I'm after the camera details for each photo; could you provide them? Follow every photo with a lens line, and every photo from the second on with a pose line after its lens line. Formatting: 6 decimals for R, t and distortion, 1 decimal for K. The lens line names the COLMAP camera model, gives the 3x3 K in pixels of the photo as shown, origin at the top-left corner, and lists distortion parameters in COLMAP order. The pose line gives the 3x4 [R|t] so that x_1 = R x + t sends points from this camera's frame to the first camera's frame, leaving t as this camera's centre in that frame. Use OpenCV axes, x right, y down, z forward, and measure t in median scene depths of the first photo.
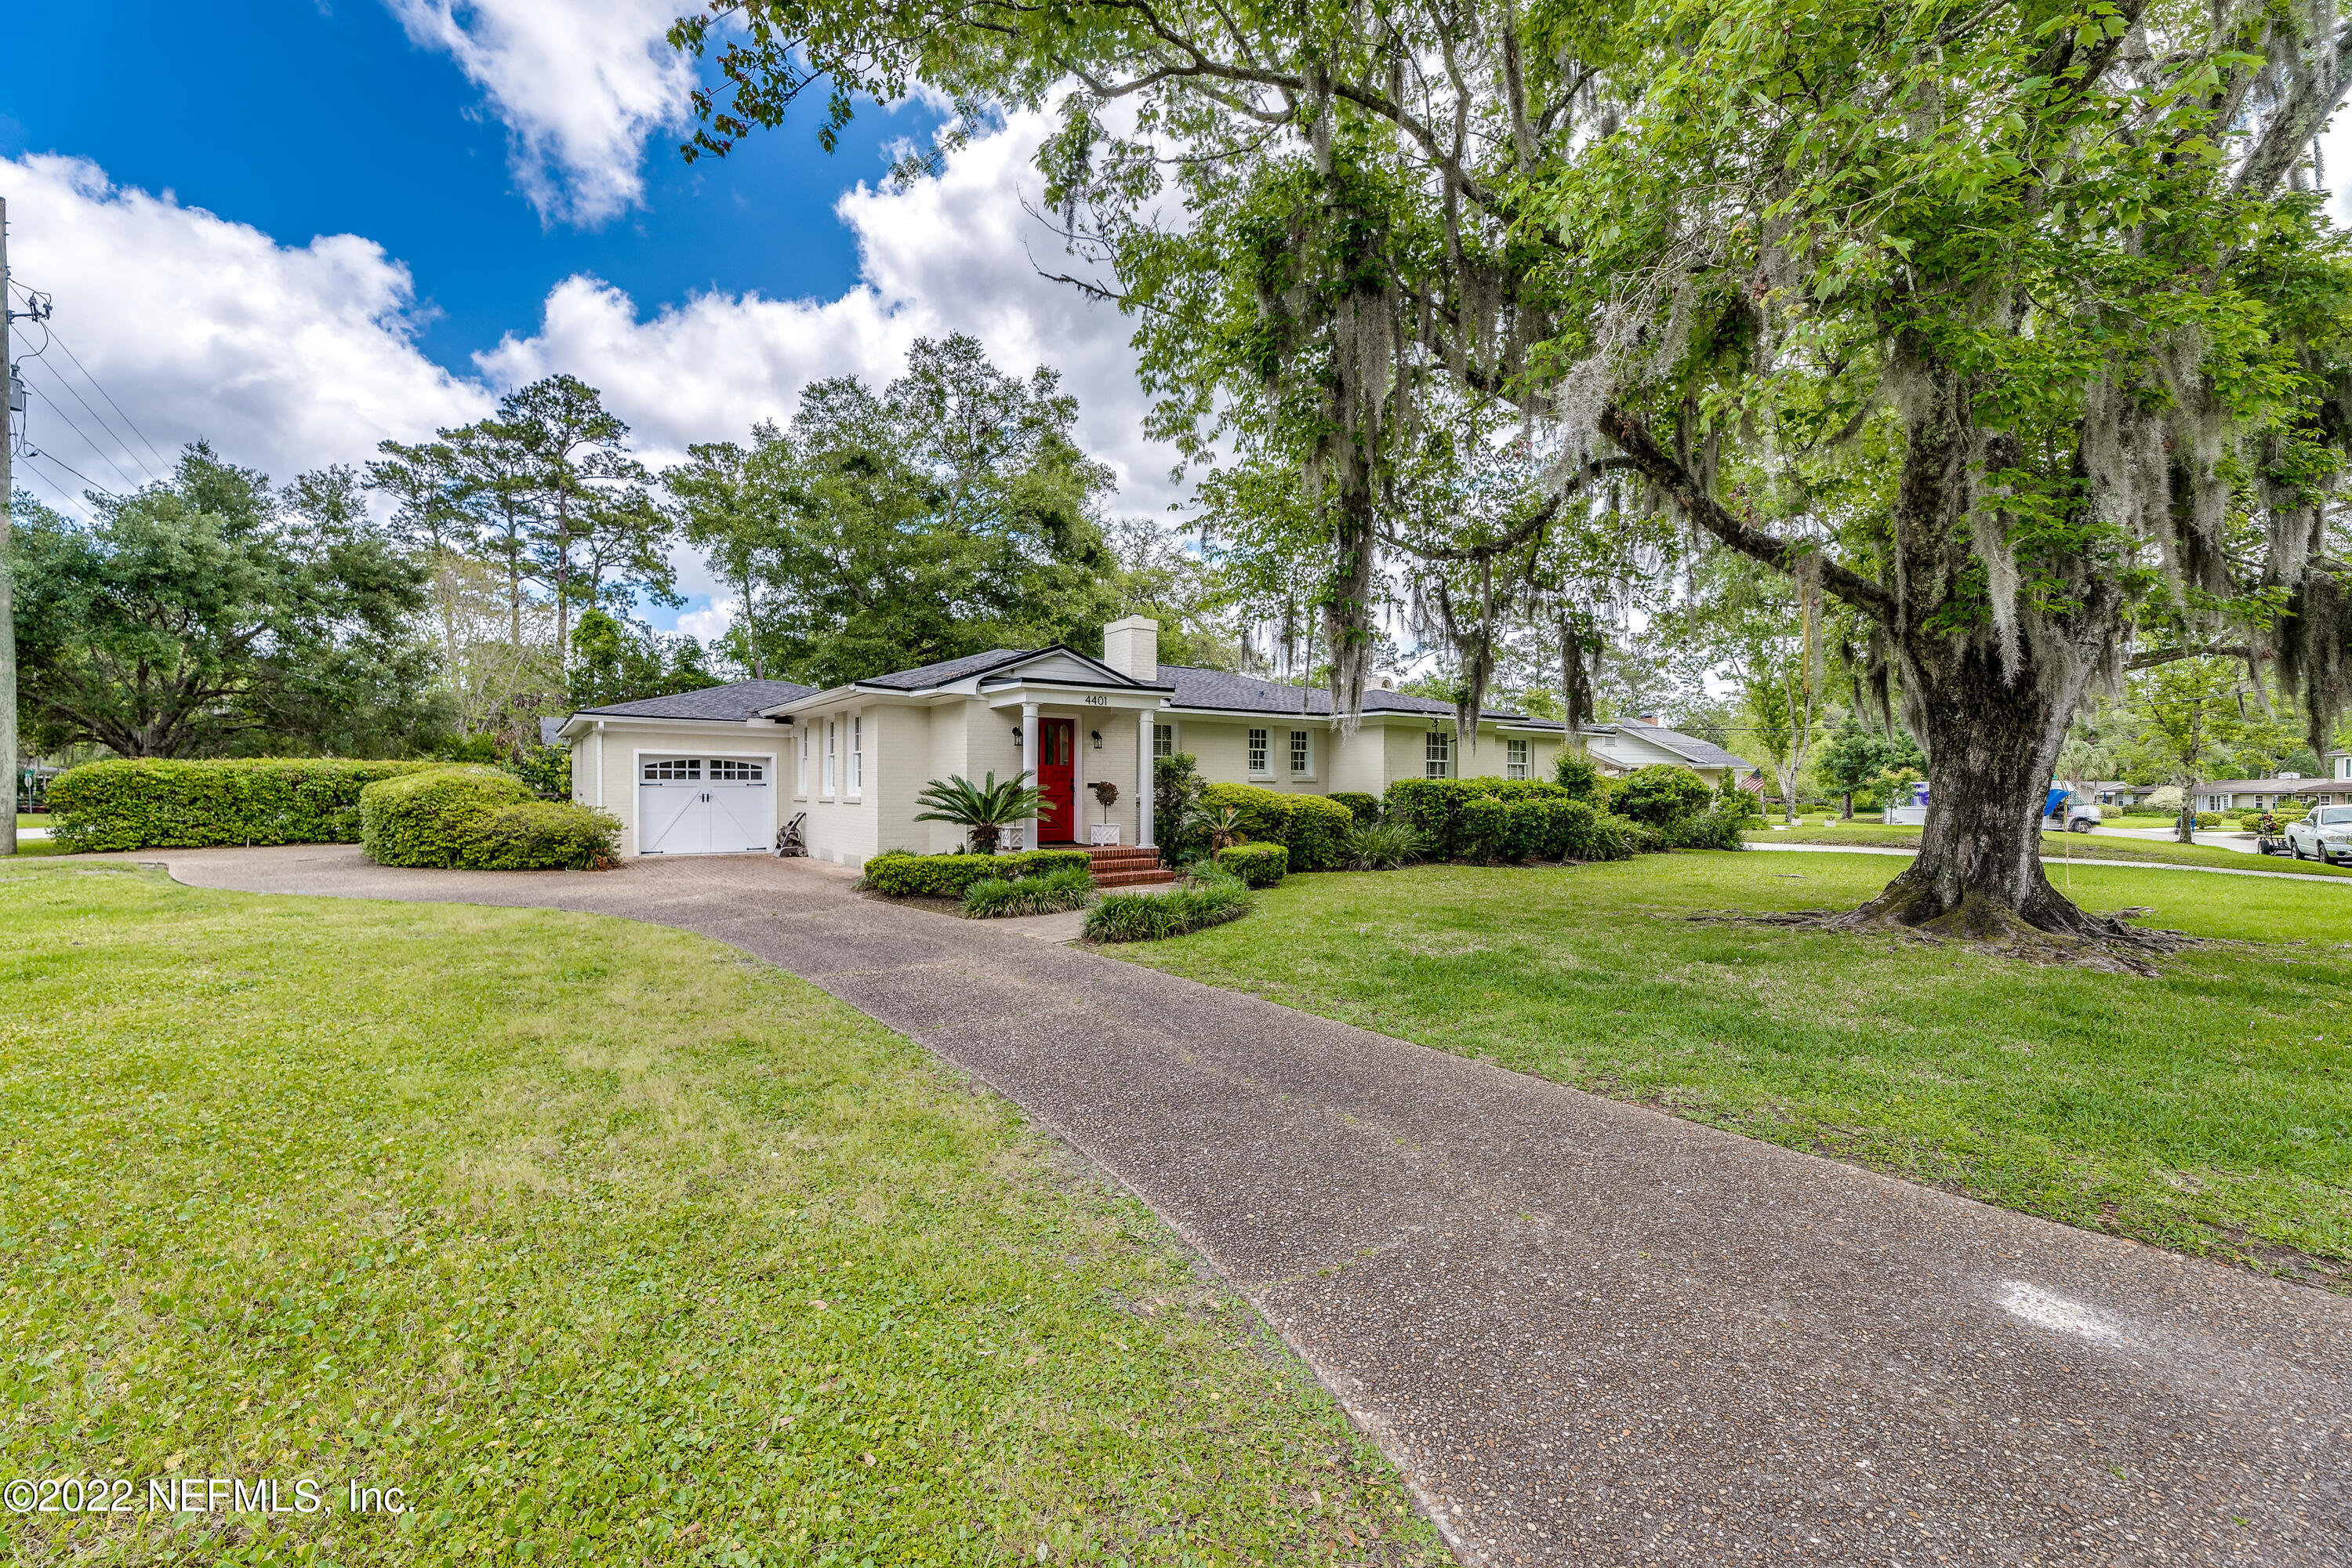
lens RADIAL K [[965.1, 0, 1164.1], [0, 965.1, 782.8], [0, 0, 1]] dist [0.005563, -0.000100]
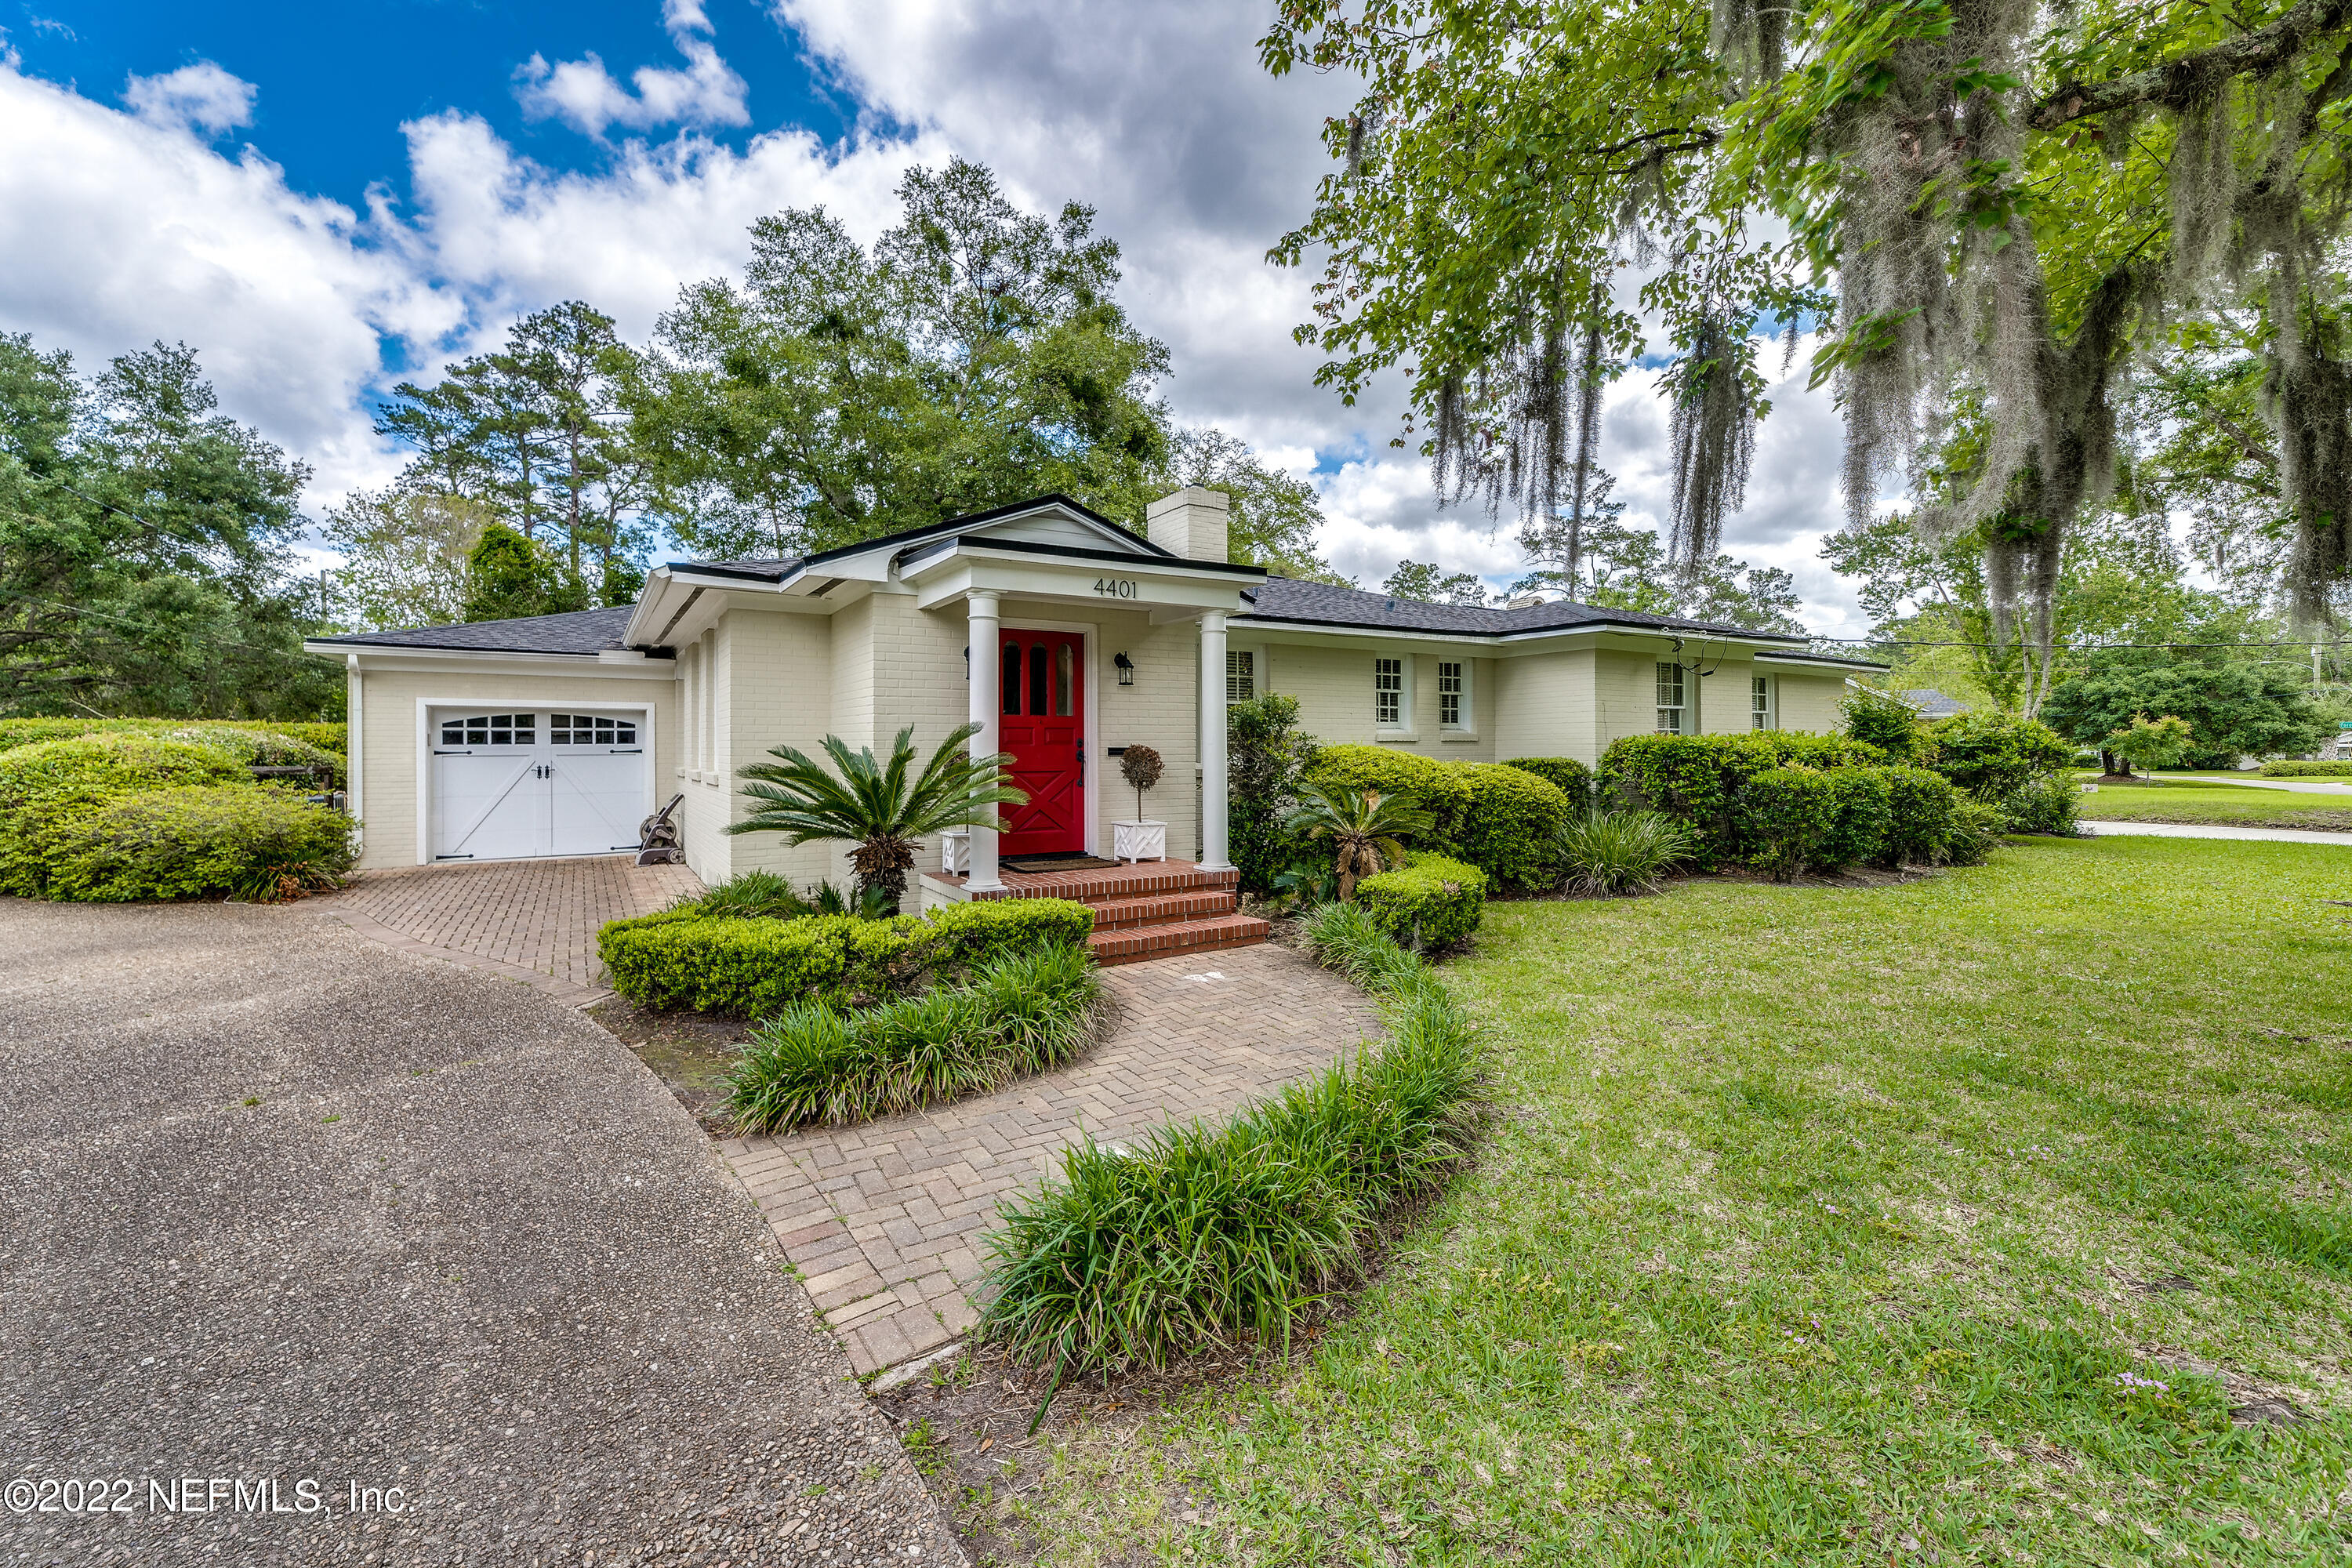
lens RADIAL K [[986.8, 0, 1168.8], [0, 986.8, 725.9], [0, 0, 1]] dist [0.003292, 0.000274]
pose [[0.998103, -0.007772, -0.061073, -0.007186], [0.006880, 0.999867, -0.014804, -0.002976], [0.061180, 0.014356, 0.998024, 0.340782]]
